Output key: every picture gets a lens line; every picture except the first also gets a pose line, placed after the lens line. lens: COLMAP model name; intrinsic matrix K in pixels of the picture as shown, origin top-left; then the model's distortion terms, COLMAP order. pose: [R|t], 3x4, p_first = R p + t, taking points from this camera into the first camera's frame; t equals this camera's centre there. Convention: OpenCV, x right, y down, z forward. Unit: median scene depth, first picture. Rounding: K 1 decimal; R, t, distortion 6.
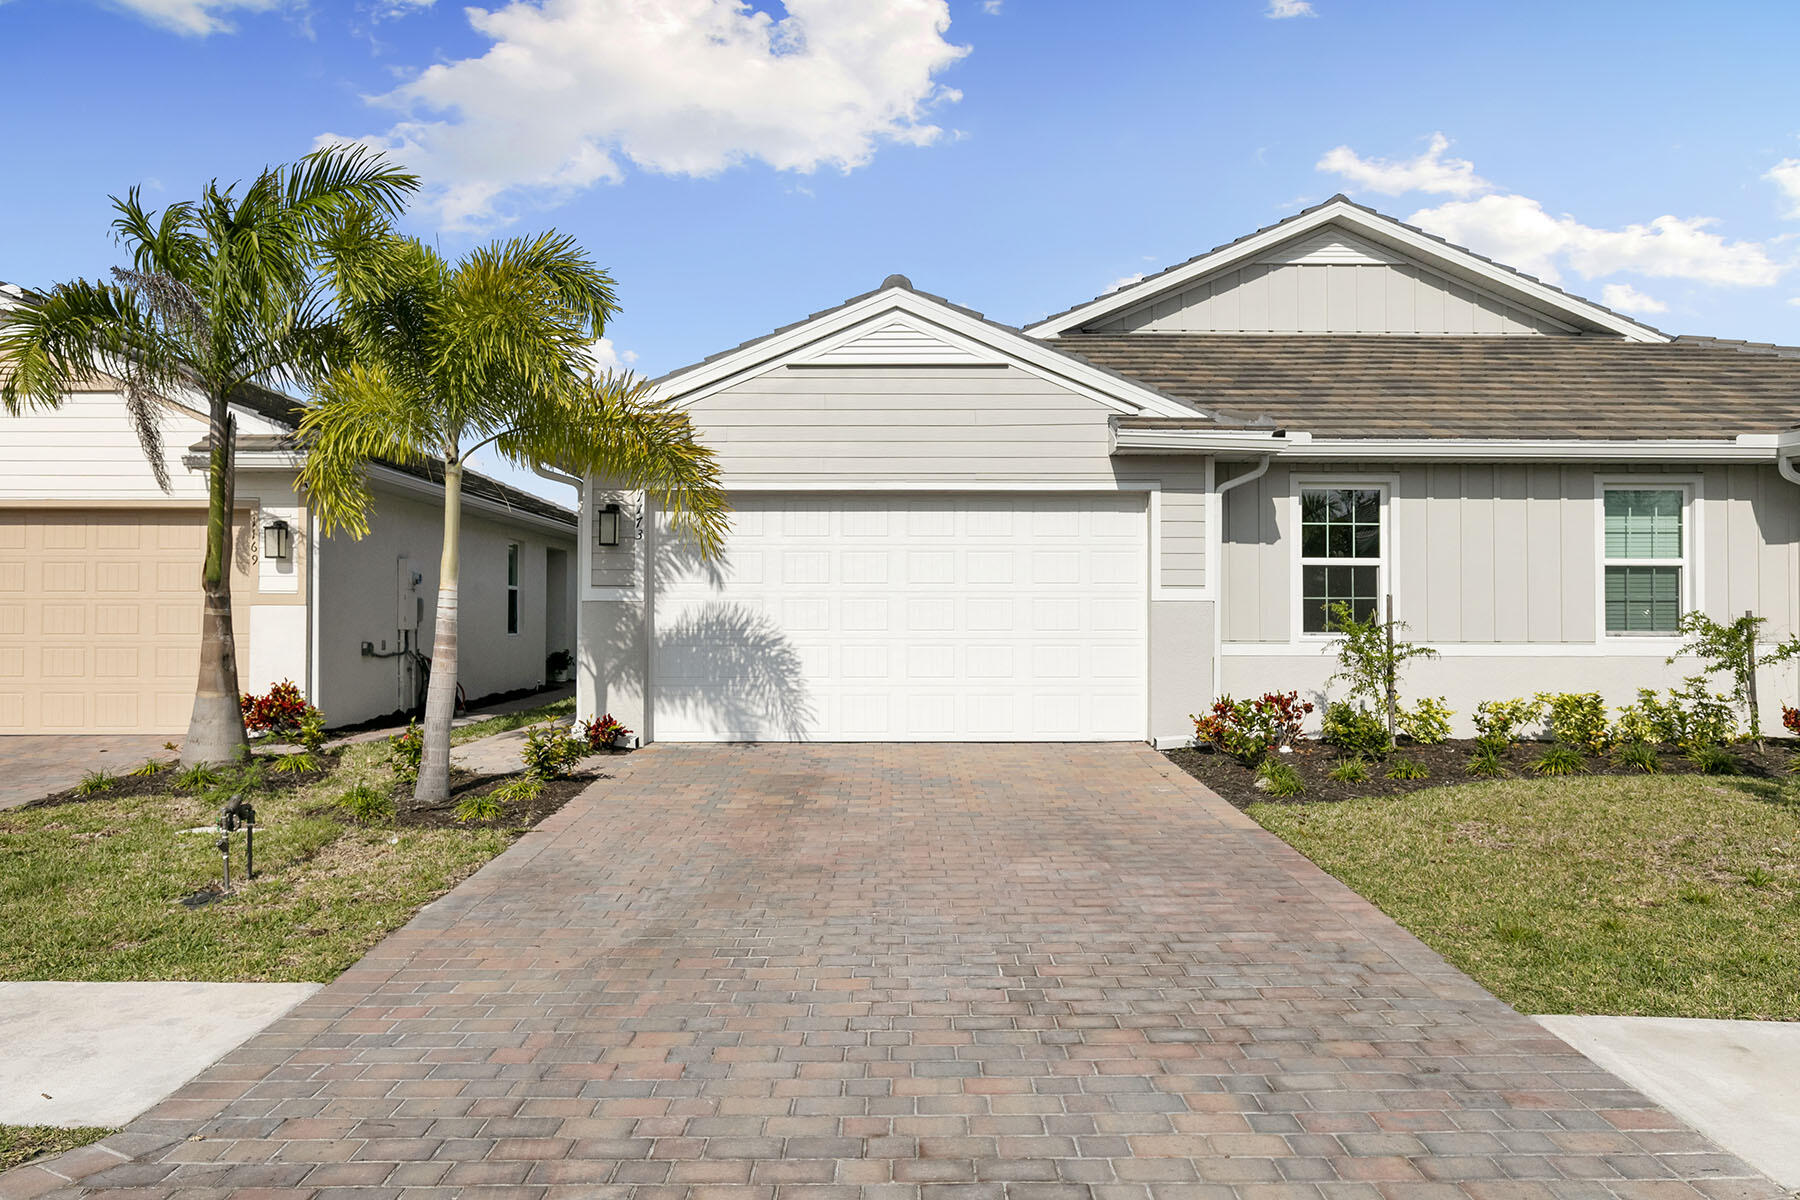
lens RADIAL K [[1361.0, 0, 894.7], [0, 1361.0, 598.4], [0, 0, 1]] dist [0.002685, 0.000699]
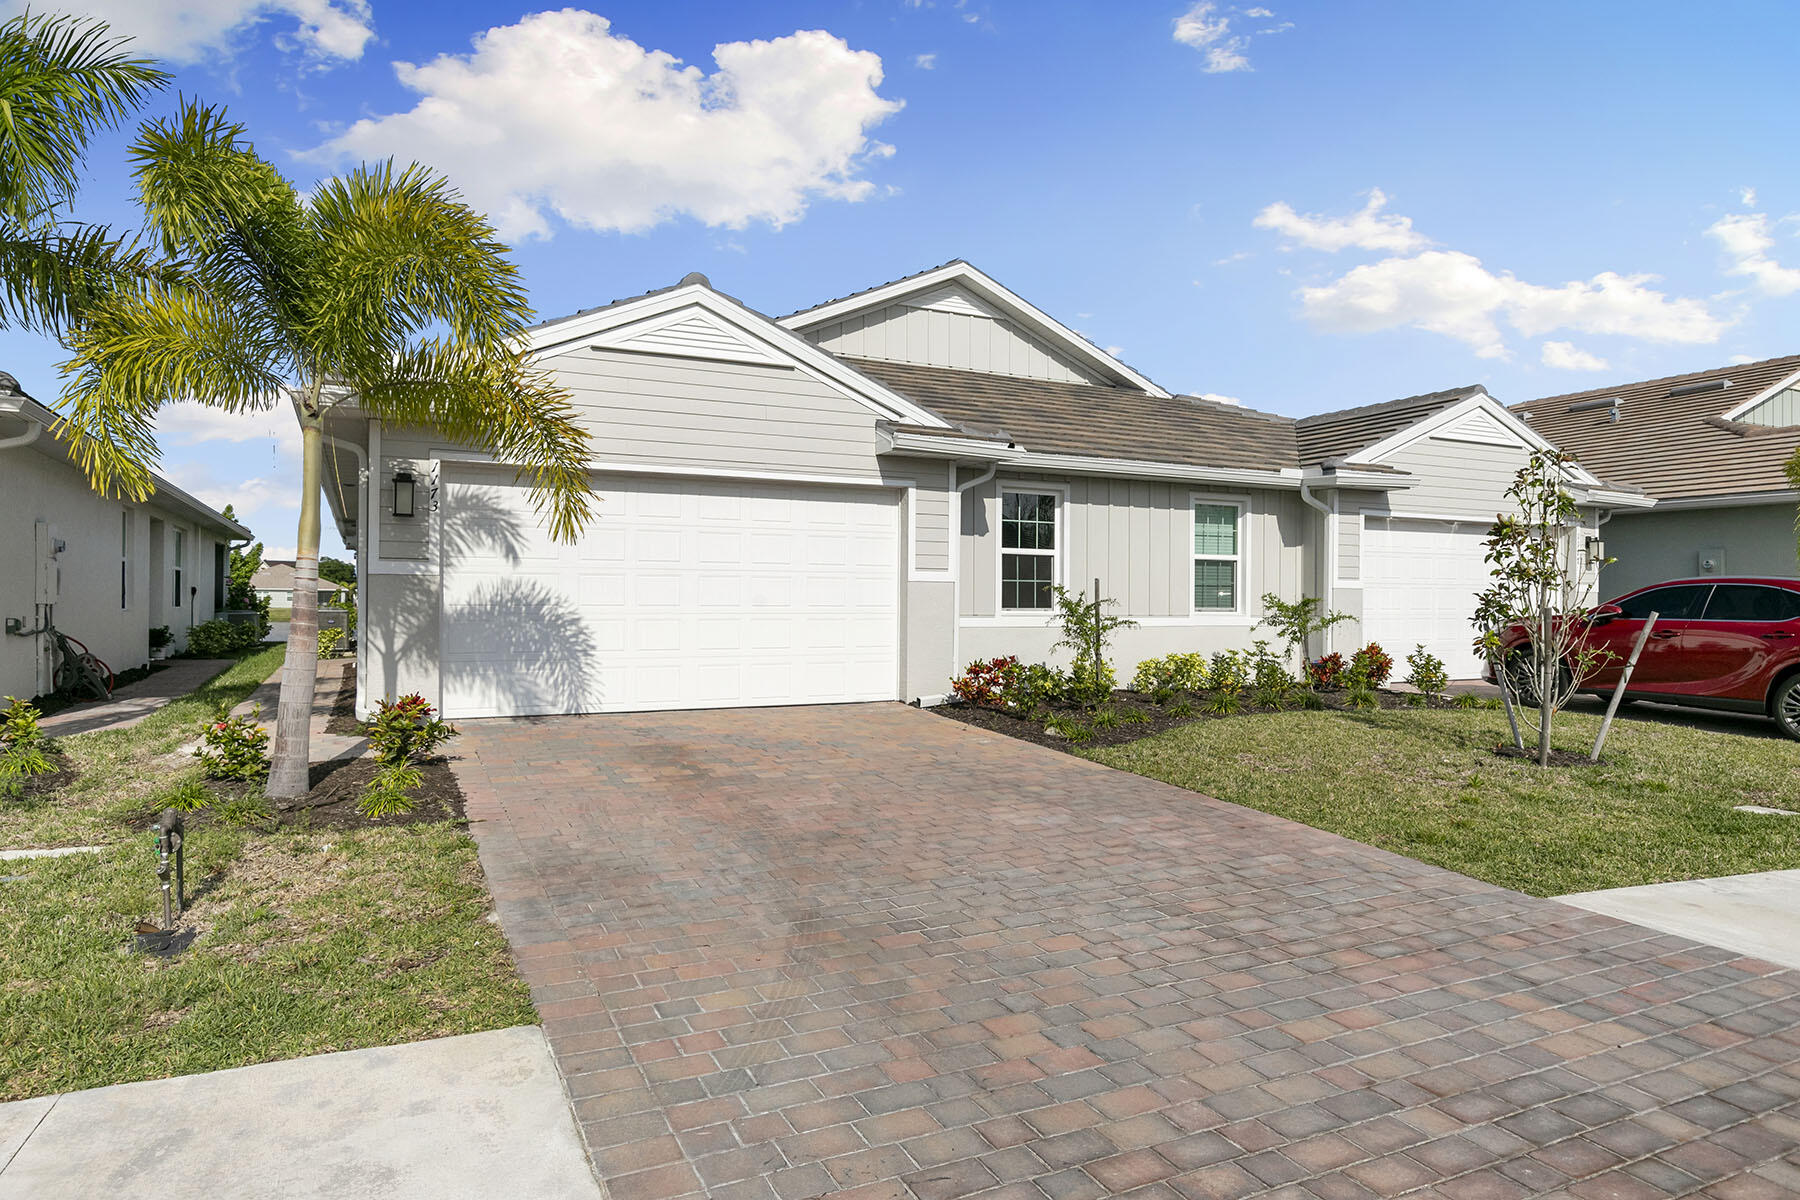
lens RADIAL K [[1125.4, 0, 900.7], [0, 1125.4, 601.4], [0, 0, 1]] dist [0.010720, -0.005436]
pose [[0.892175, 0.004058, 0.451672, -0.266407], [-0.012282, 0.999808, 0.015277, 0.004558], [-0.451524, -0.019177, 0.892053, 0.142547]]
